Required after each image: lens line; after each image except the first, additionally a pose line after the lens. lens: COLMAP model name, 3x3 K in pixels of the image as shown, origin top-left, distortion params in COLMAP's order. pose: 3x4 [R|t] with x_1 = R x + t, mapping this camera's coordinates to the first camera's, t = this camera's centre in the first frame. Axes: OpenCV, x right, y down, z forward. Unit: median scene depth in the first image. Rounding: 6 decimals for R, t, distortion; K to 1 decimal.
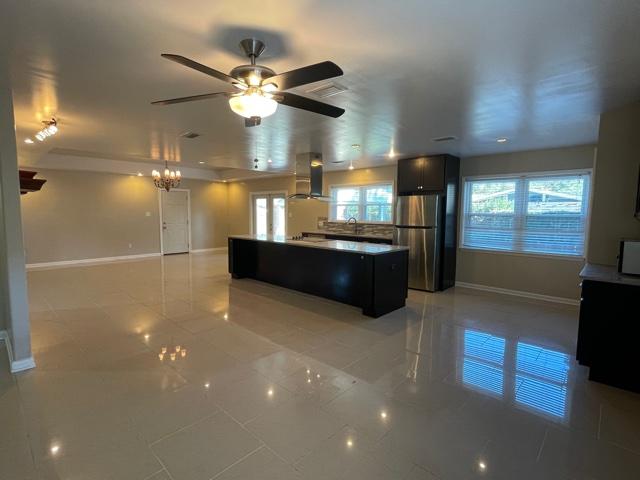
lens RADIAL K [[320.6, 0, 323.3], [0, 320.6, 238.1], [0, 0, 1]] dist [-0.001548, -0.000096]
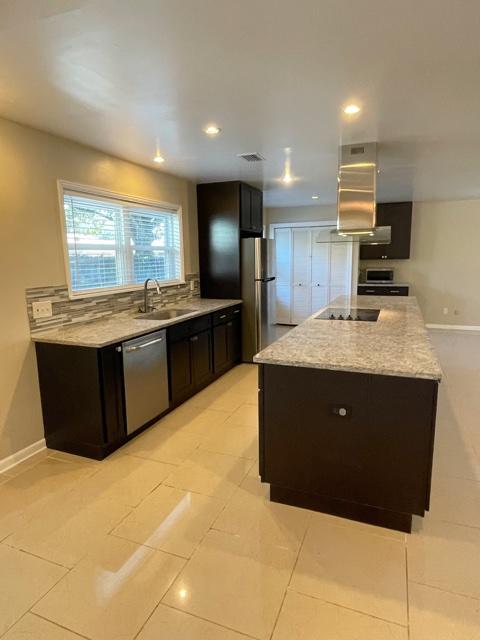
lens RADIAL K [[386.9, 0, 241.6], [0, 386.9, 318.2], [0, 0, 1]] dist [0.004036, -0.001492]
pose [[-0.356107, -0.152282, 0.921954, -0.392408], [0.089394, 0.976555, 0.195829, -0.090146], [-0.930160, 0.152153, -0.334145, 0.948712]]
